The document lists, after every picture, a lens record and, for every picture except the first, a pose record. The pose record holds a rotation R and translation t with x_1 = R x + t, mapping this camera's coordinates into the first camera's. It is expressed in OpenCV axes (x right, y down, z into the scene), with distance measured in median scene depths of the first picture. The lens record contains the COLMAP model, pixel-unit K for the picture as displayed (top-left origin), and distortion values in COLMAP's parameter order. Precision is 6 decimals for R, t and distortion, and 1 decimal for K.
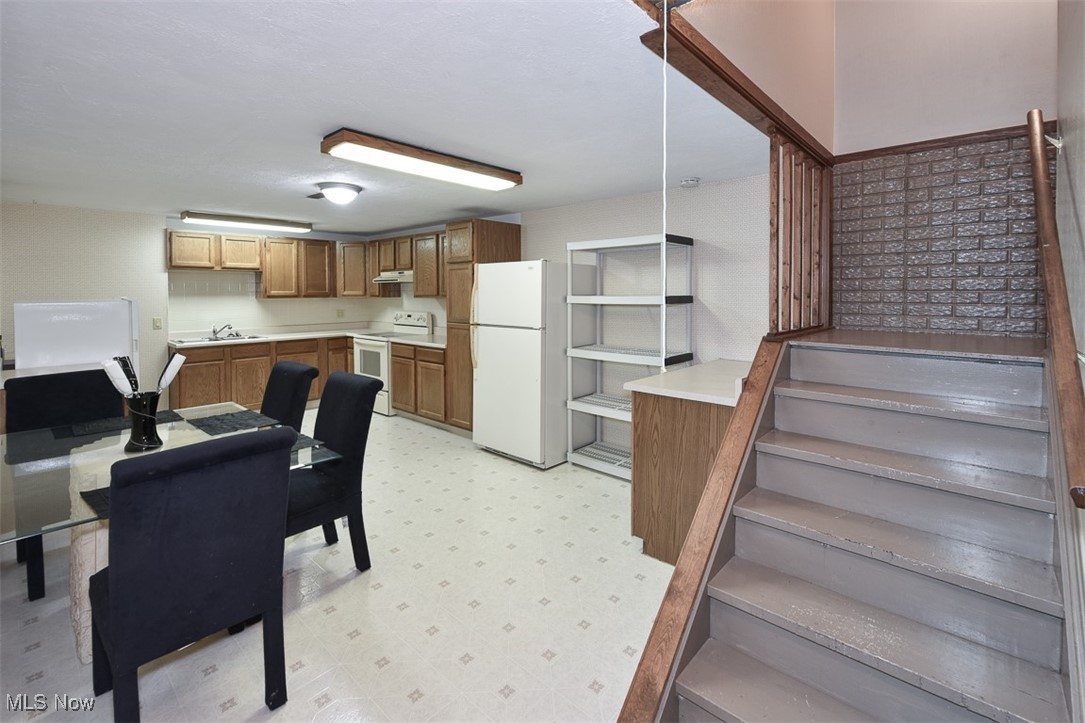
lens RADIAL K [[521.8, 0, 574.3], [0, 521.8, 311.0], [0, 0, 1]] dist [-0.009139, 0.000066]
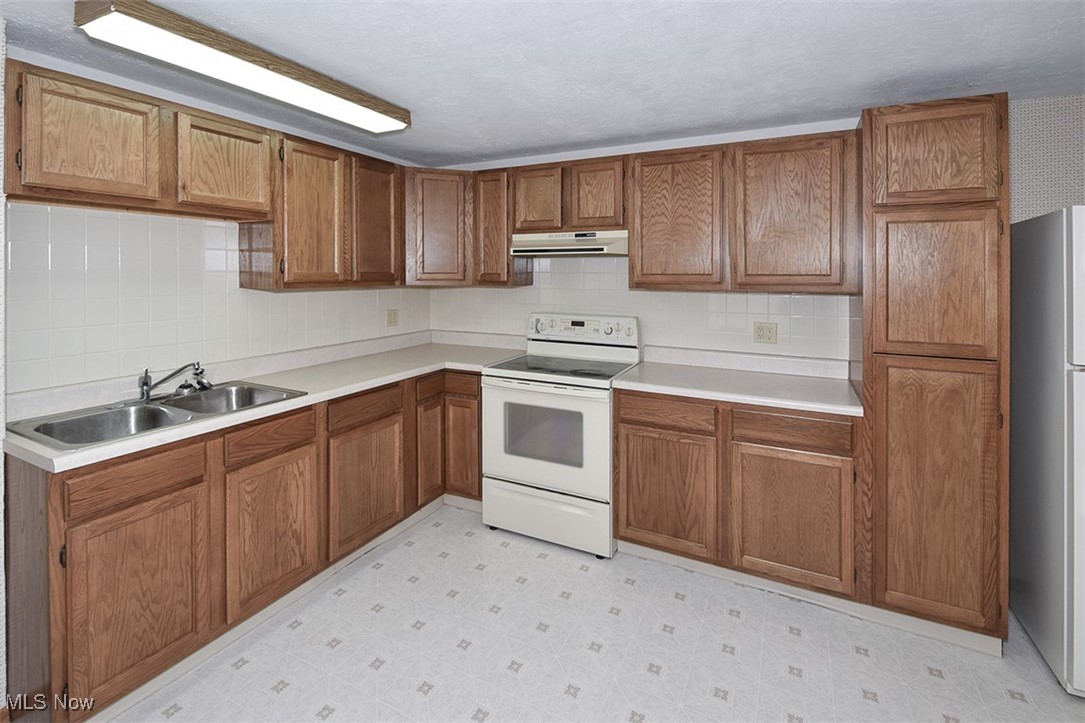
lens RADIAL K [[521.8, 0, 541.4], [0, 521.8, 277.3], [0, 0, 1]] dist [-0.009139, 0.000066]
pose [[0.967739, 0.003881, 0.251925, -0.465917], [0.002546, 0.999680, -0.025178, -0.021192], [-0.251942, 0.025007, 0.967419, 0.524765]]
